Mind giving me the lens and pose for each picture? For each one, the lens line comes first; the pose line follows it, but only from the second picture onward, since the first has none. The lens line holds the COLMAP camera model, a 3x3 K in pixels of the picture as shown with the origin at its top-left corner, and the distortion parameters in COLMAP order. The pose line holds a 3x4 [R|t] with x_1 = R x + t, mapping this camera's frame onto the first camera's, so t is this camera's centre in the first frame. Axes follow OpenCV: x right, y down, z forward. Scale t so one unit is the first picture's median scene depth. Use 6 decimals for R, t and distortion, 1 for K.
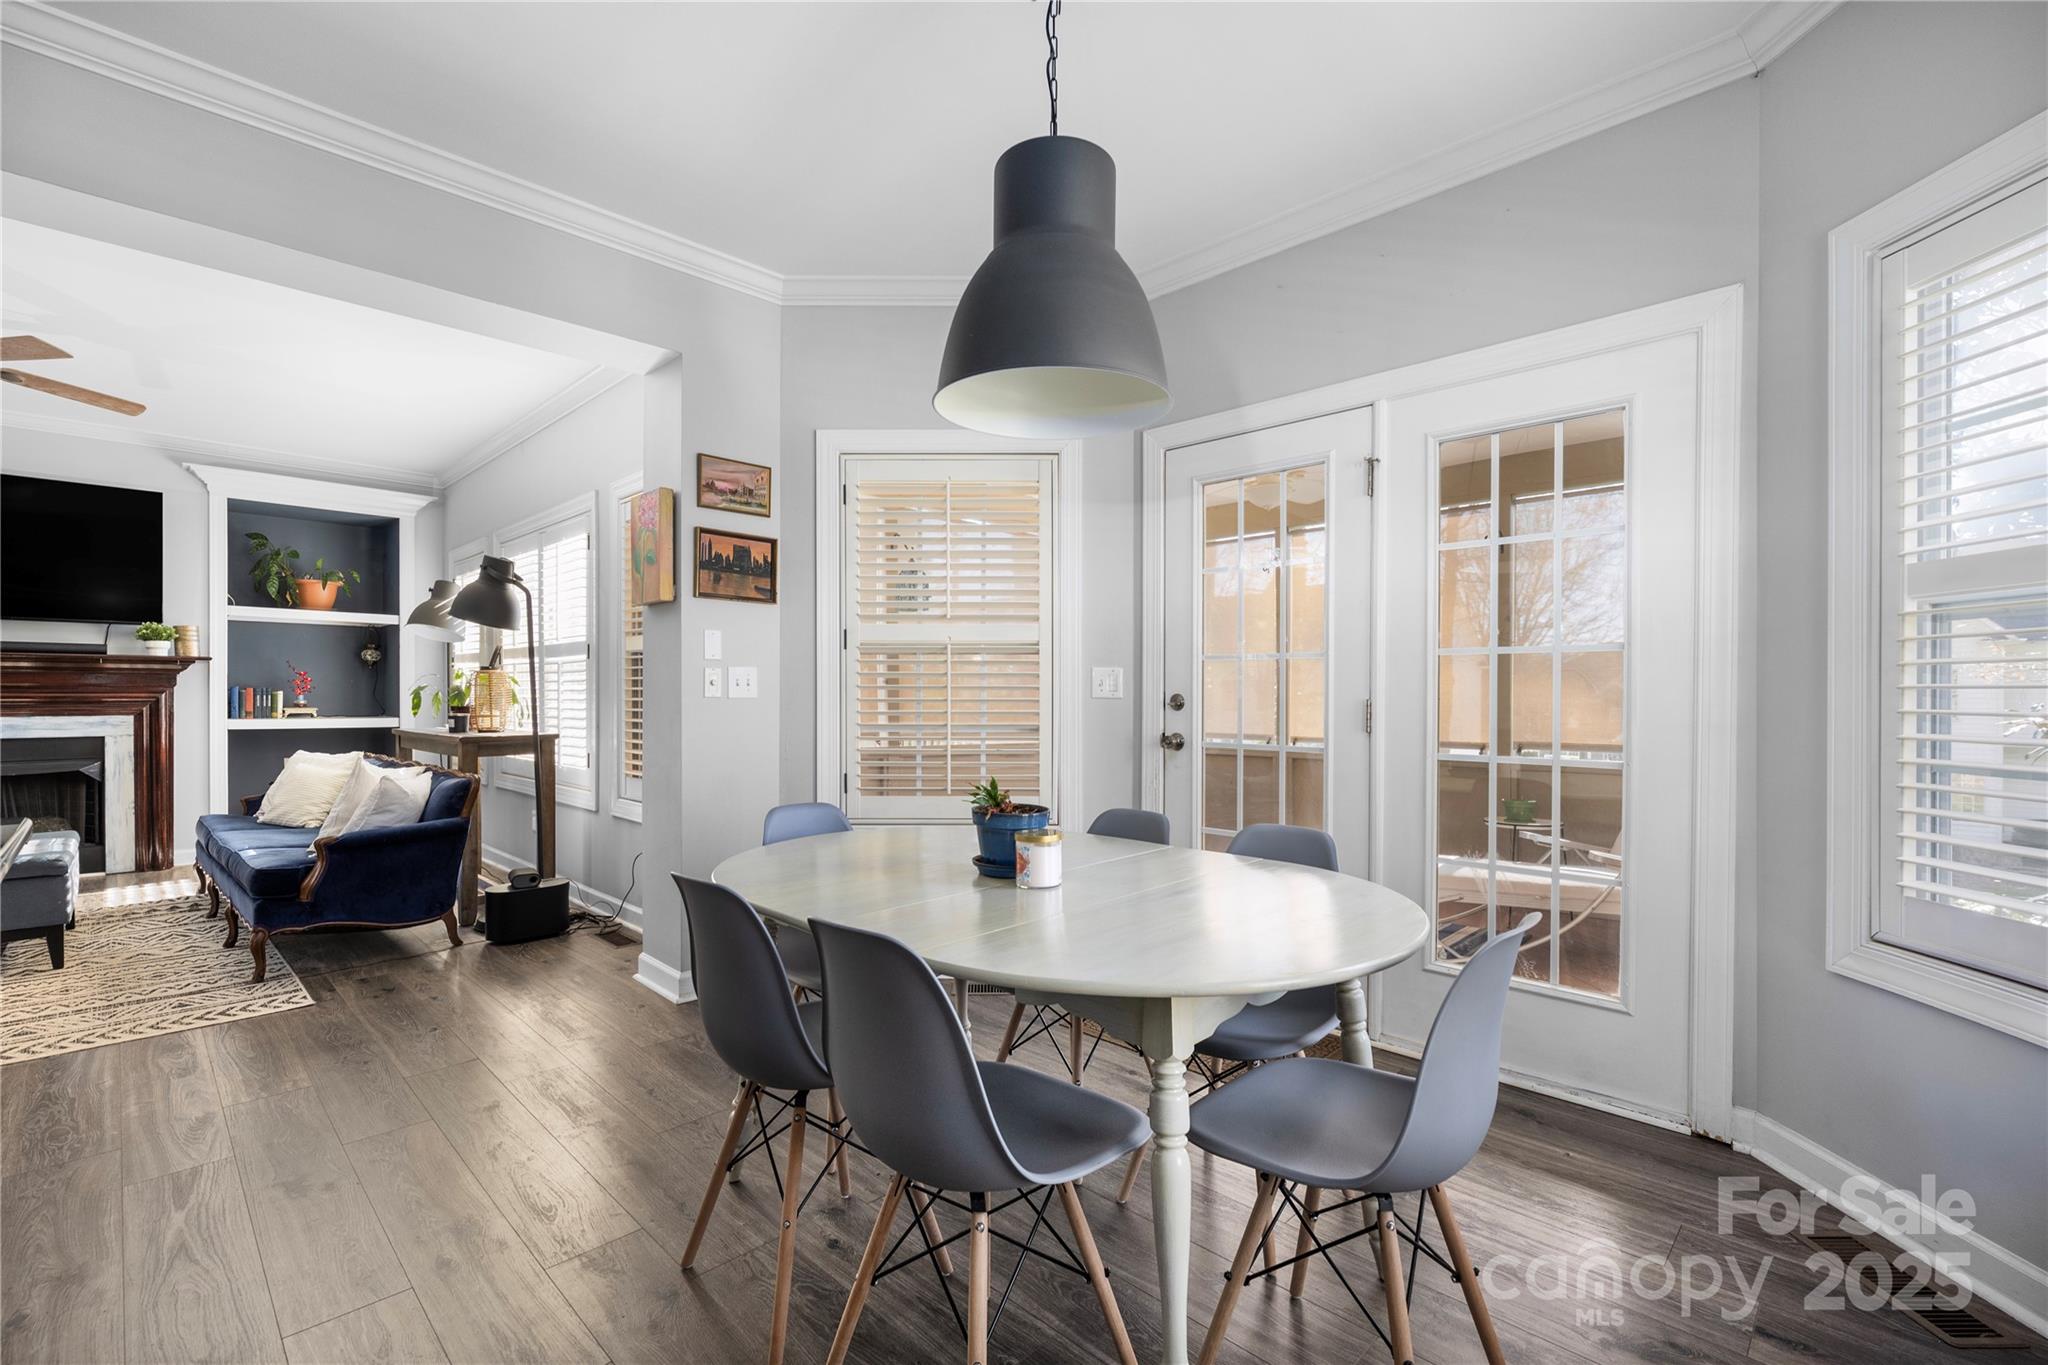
lens RADIAL K [[908.4, 0, 1023.6], [0, 908.4, 700.4], [0, 0, 1]] dist [-0.003557, -0.000909]
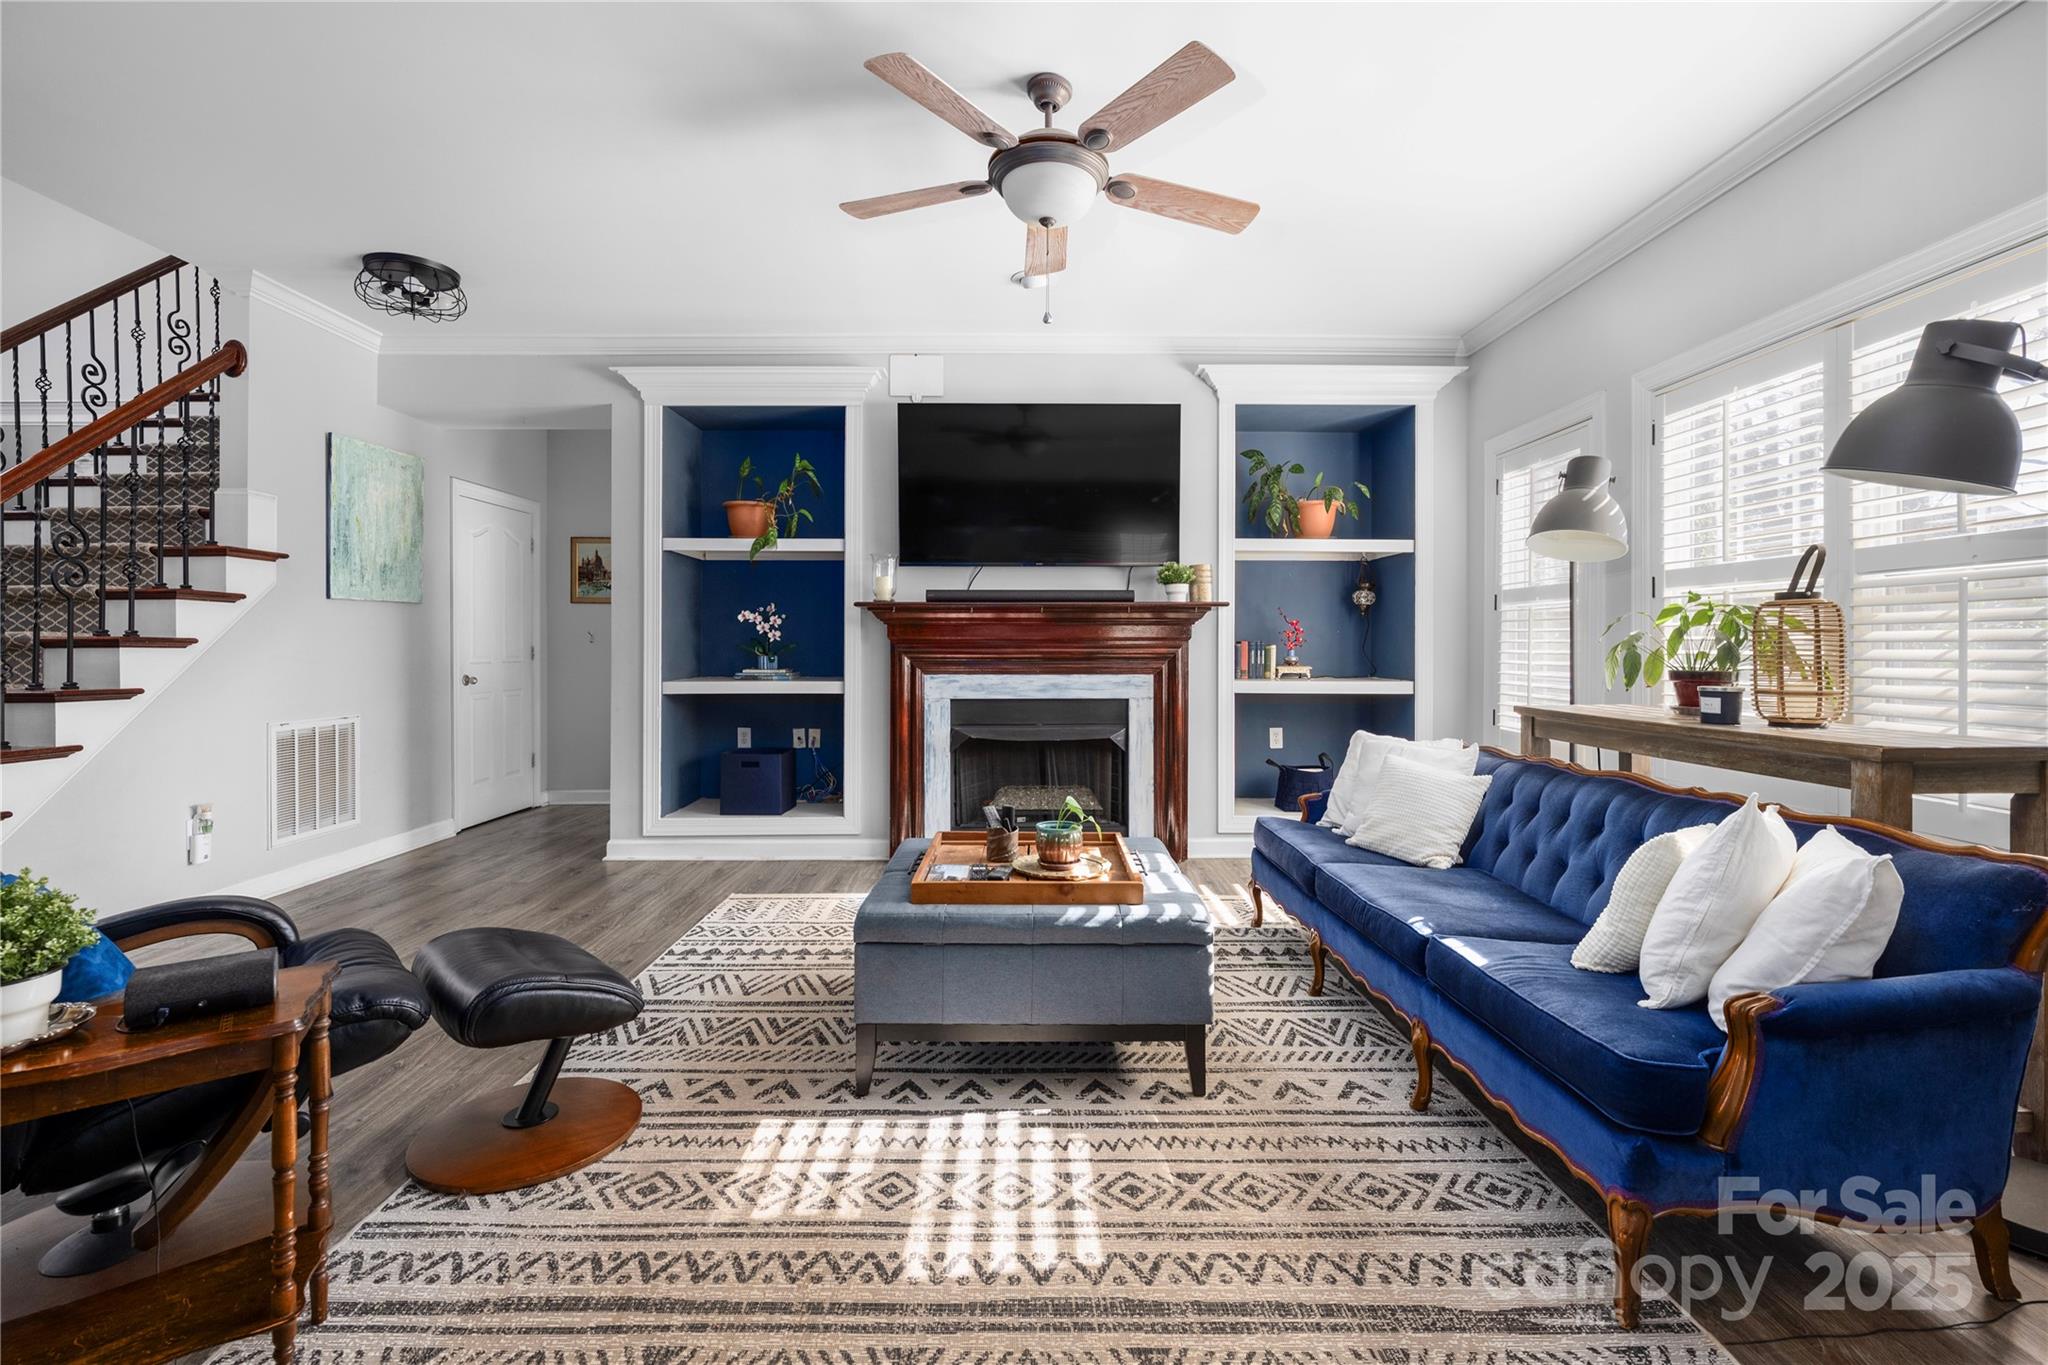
lens RADIAL K [[908.4, 0, 1022.4], [0, 908.4, 663.8], [0, 0, 1]] dist [-0.003557, -0.000909]
pose [[0.710560, 0.011451, -0.703543, -0.462569], [-0.004512, 0.999921, 0.011718, -0.002409], [0.703622, -0.005151, 0.710556, 0.306028]]
